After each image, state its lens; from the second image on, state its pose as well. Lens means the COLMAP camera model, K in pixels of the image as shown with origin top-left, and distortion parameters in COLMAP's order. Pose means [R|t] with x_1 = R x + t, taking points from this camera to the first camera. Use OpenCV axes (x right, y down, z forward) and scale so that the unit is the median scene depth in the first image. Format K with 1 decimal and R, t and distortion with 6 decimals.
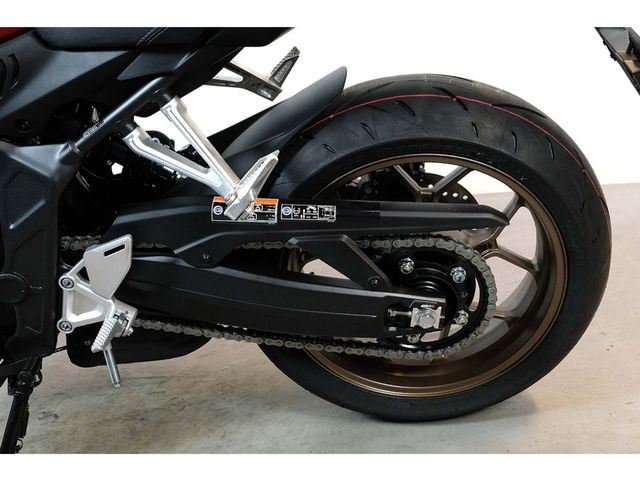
lens RADIAL K [[1177.7, 0, 320.0], [0, 1177.7, 240.0], [0, 0, 1]] dist [0.046924, 0.085407]
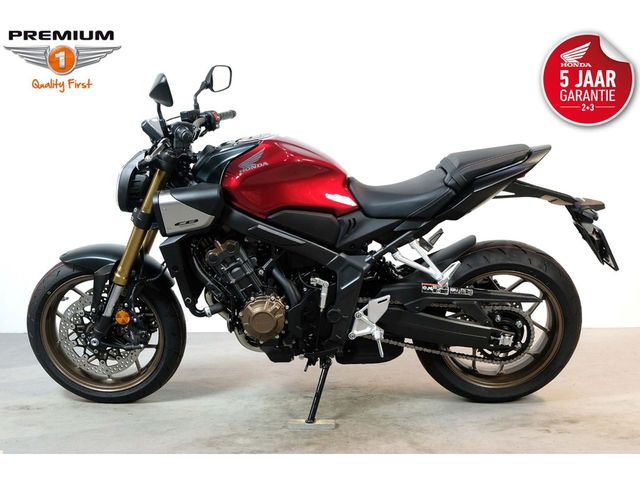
lens RADIAL K [[1177.7, 0, 320.0], [0, 1177.7, 240.0], [0, 0, 1]] dist [0.046924, 0.085407]
pose [[0.995635, 0.064751, 0.067223, -0.460681], [-0.049620, 0.977215, -0.206372, 0.381863], [-0.079054, 0.202135, 0.976162, -1.341432]]
